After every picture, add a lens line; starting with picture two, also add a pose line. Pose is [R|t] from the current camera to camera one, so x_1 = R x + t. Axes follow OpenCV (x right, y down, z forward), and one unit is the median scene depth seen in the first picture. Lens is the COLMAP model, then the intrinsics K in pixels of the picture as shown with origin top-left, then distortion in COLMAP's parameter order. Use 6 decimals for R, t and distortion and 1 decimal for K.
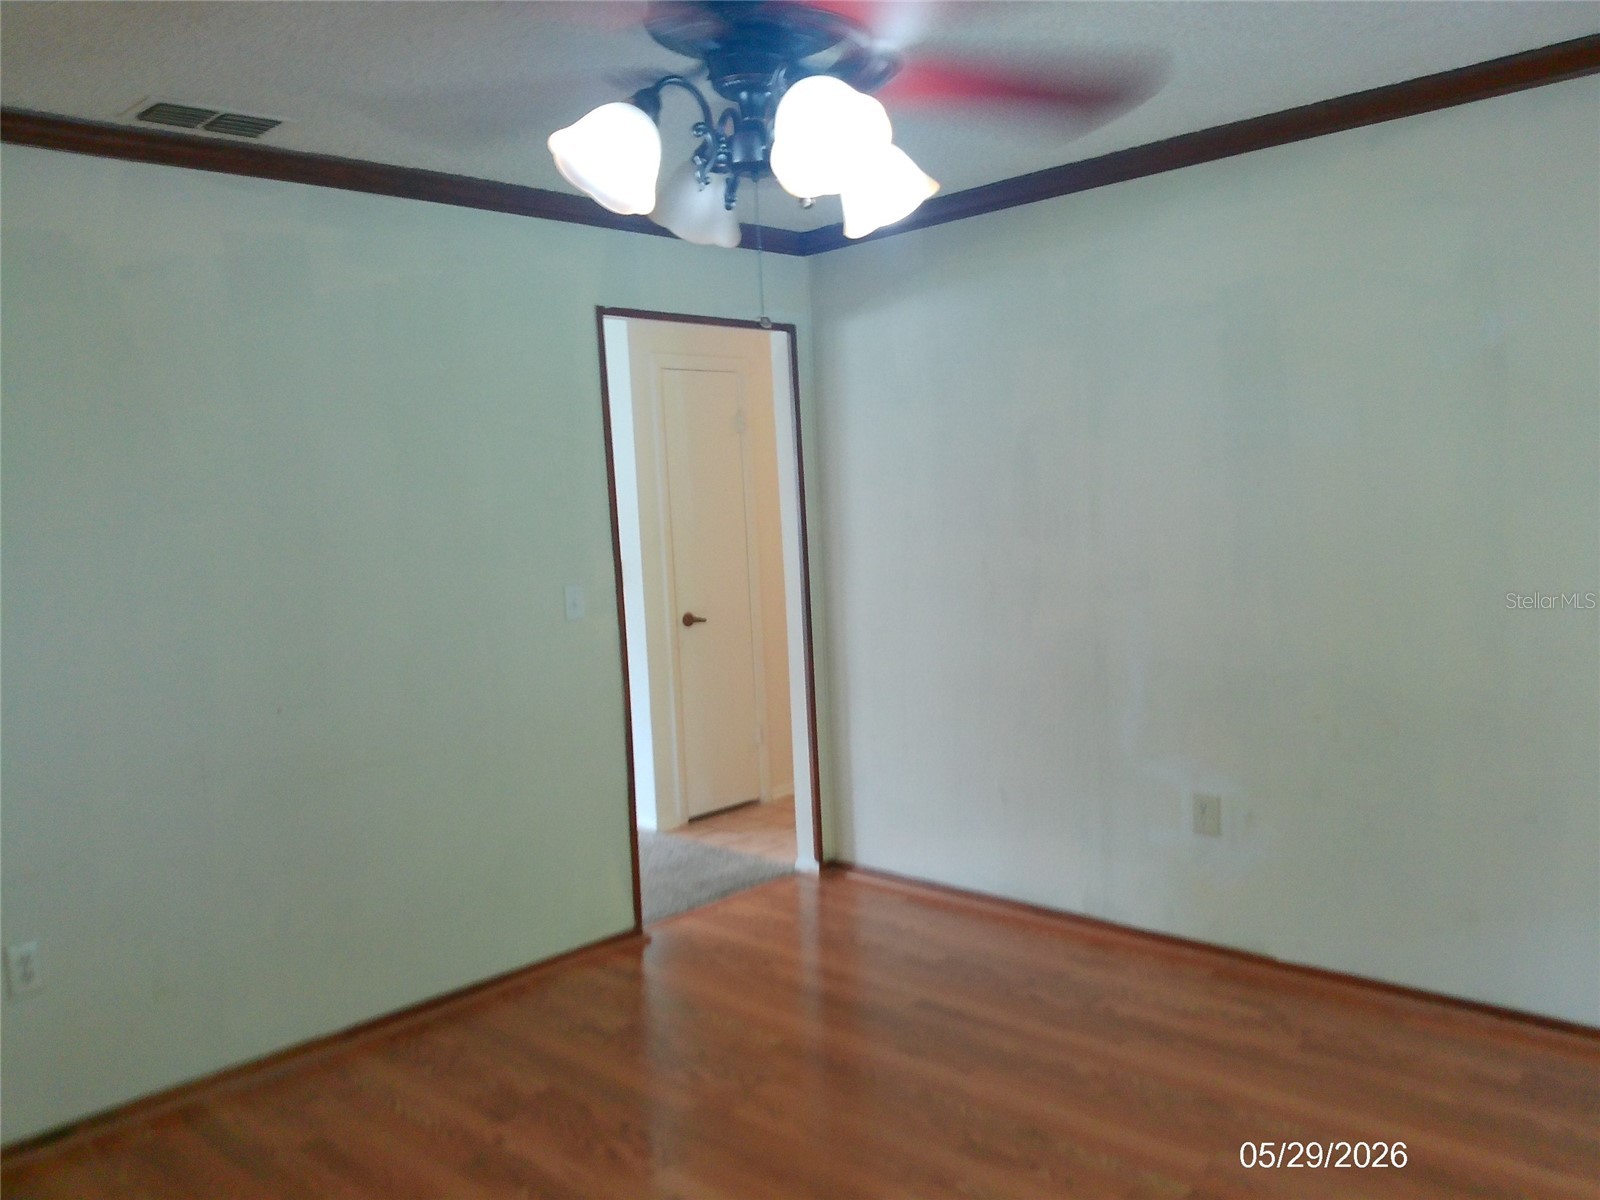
lens RADIAL K [[1316.7, 0, 804.9], [0, 1316.7, 602.4], [0, 0, 1]] dist [0.125355, -0.241627]
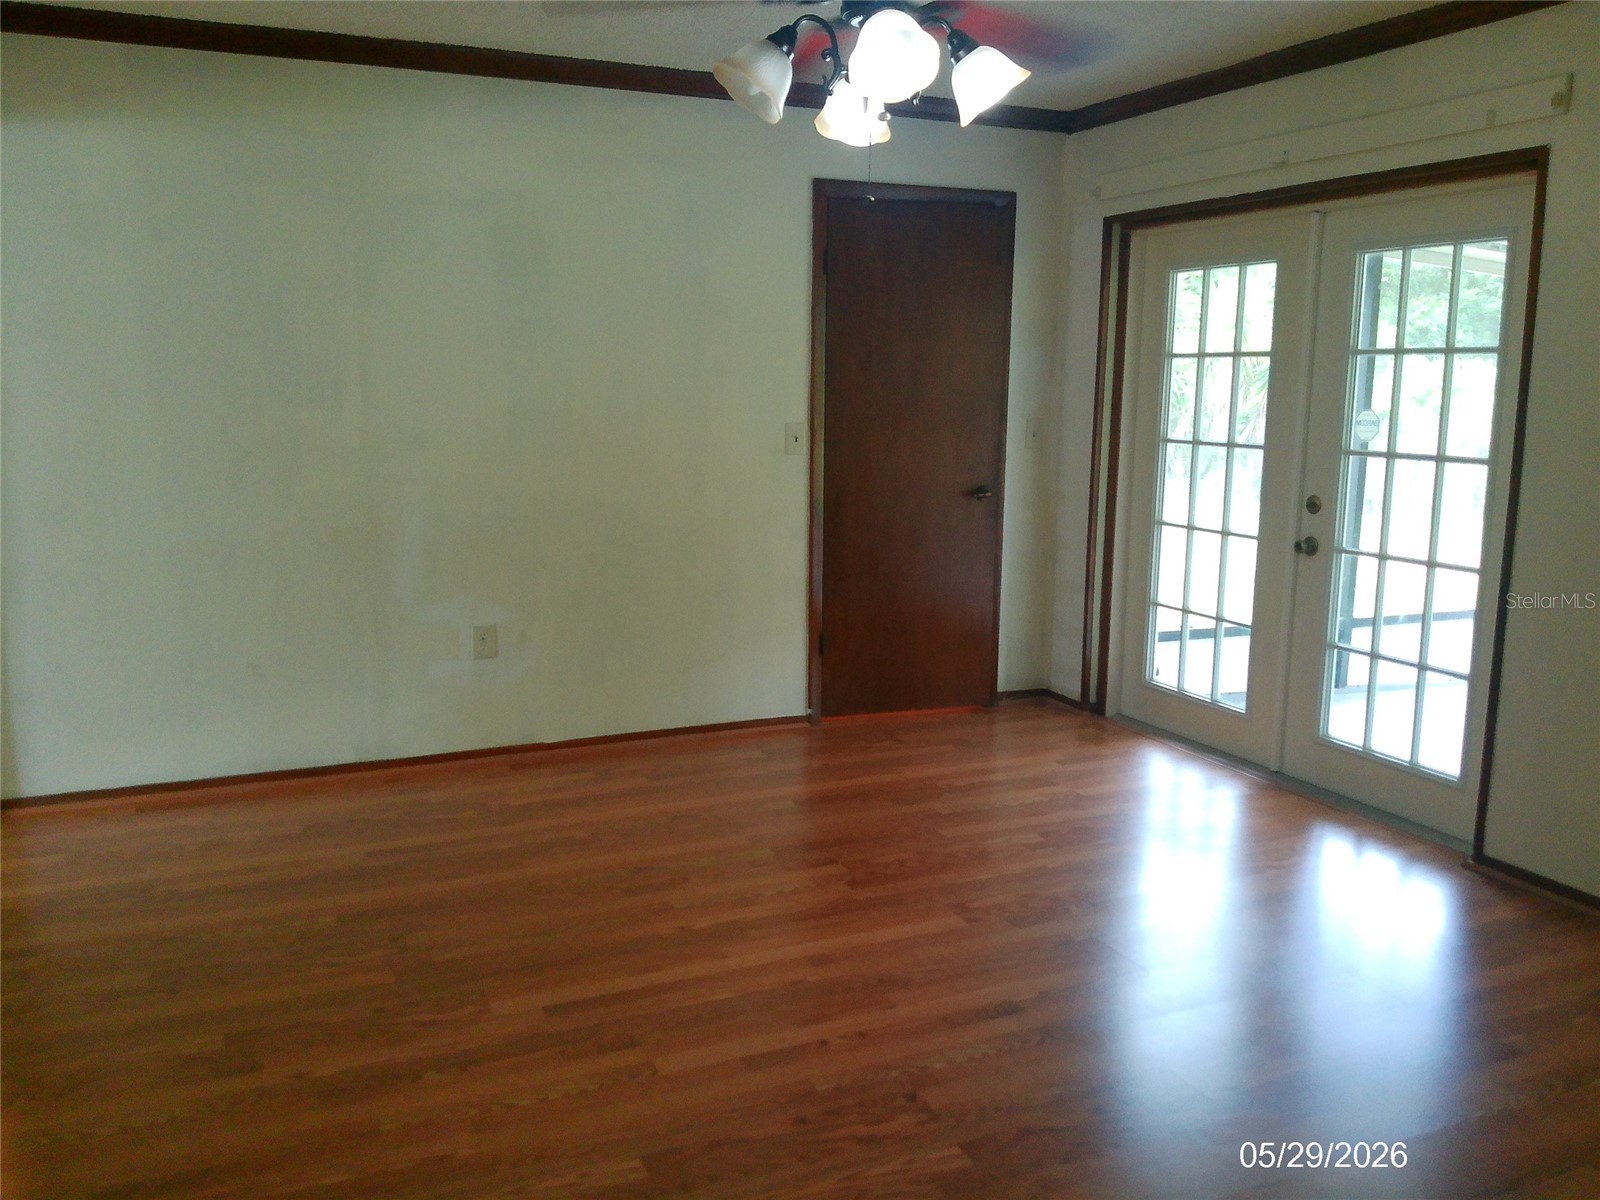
lens RADIAL K [[1316.7, 0, 804.9], [0, 1316.7, 602.4], [0, 0, 1]] dist [0.125355, -0.241627]
pose [[0.374306, -0.109980, 0.920760, -0.755143], [0.045627, 0.993923, 0.100171, 0.019975], [-0.926182, 0.004517, 0.377050, 0.315229]]
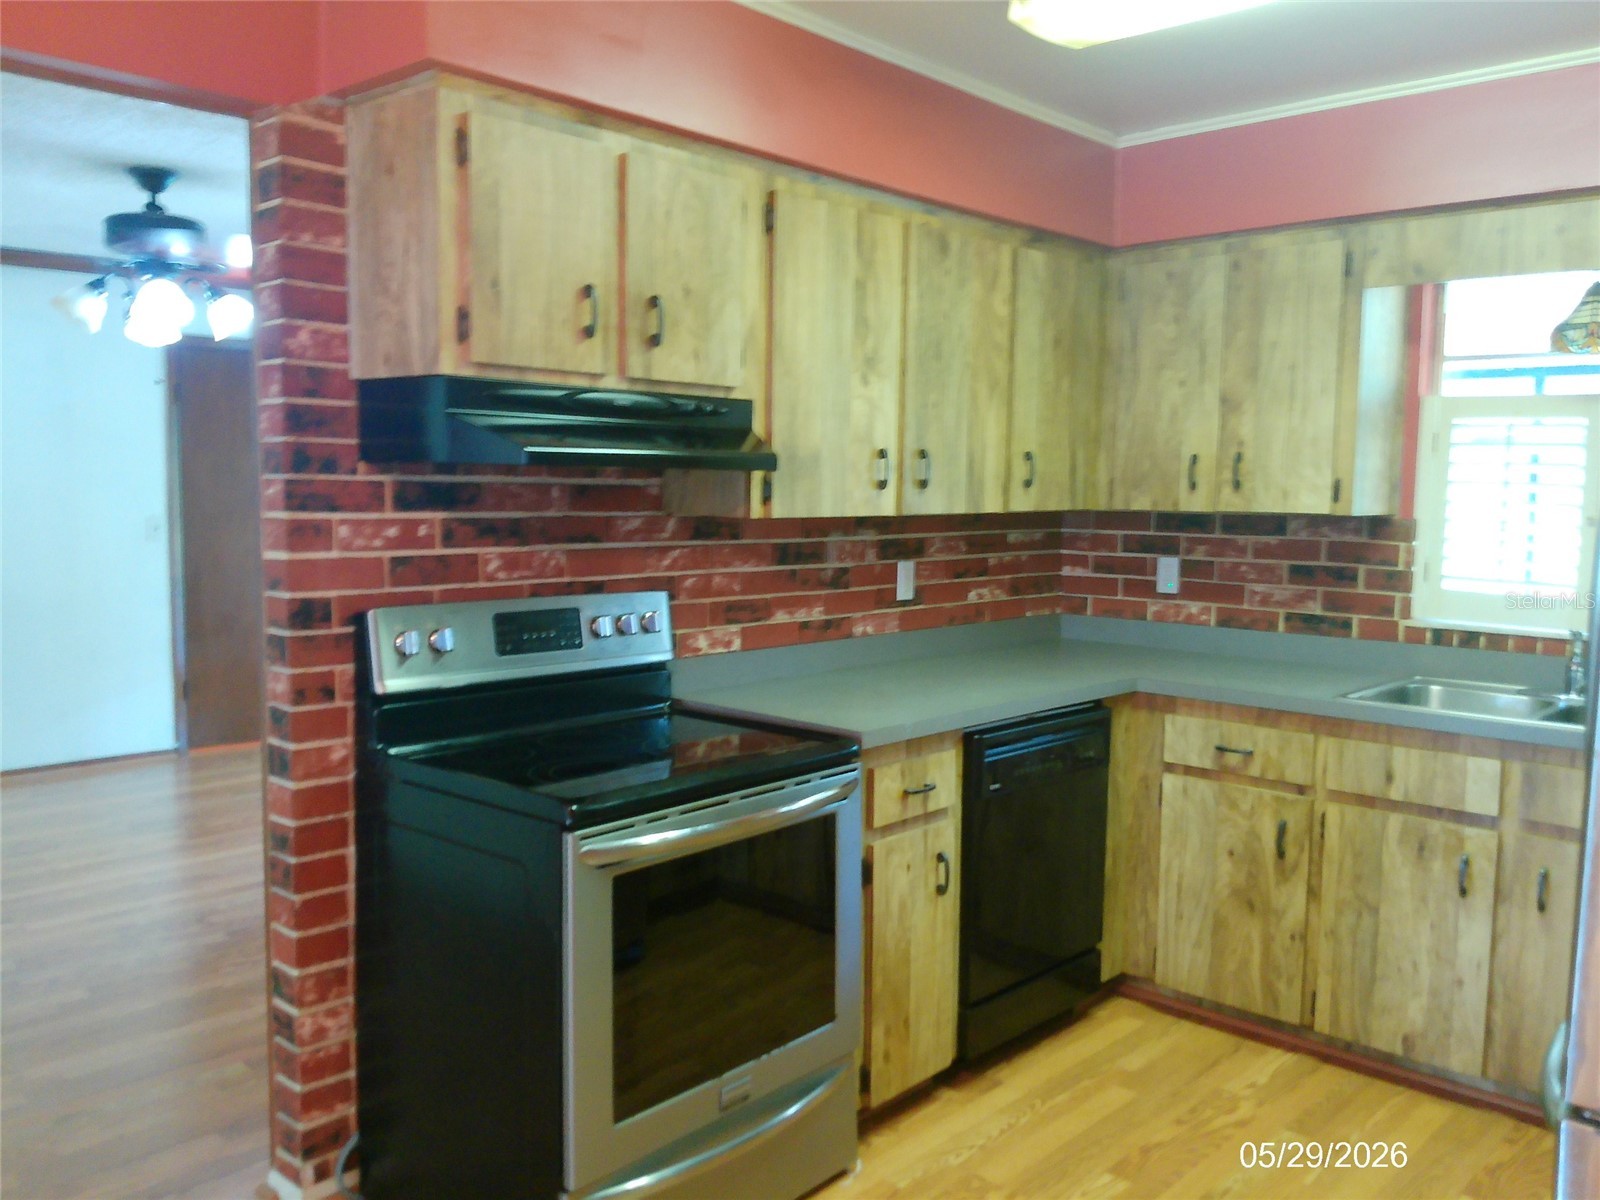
lens RADIAL K [[1316.7, 0, 804.9], [0, 1316.7, 602.4], [0, 0, 1]] dist [0.125355, -0.241627]
pose [[-0.007321, -0.046615, 0.998886, -1.282479], [0.063958, 0.996846, 0.046989, 0.057549], [-0.997926, 0.064231, -0.004316, -0.016641]]
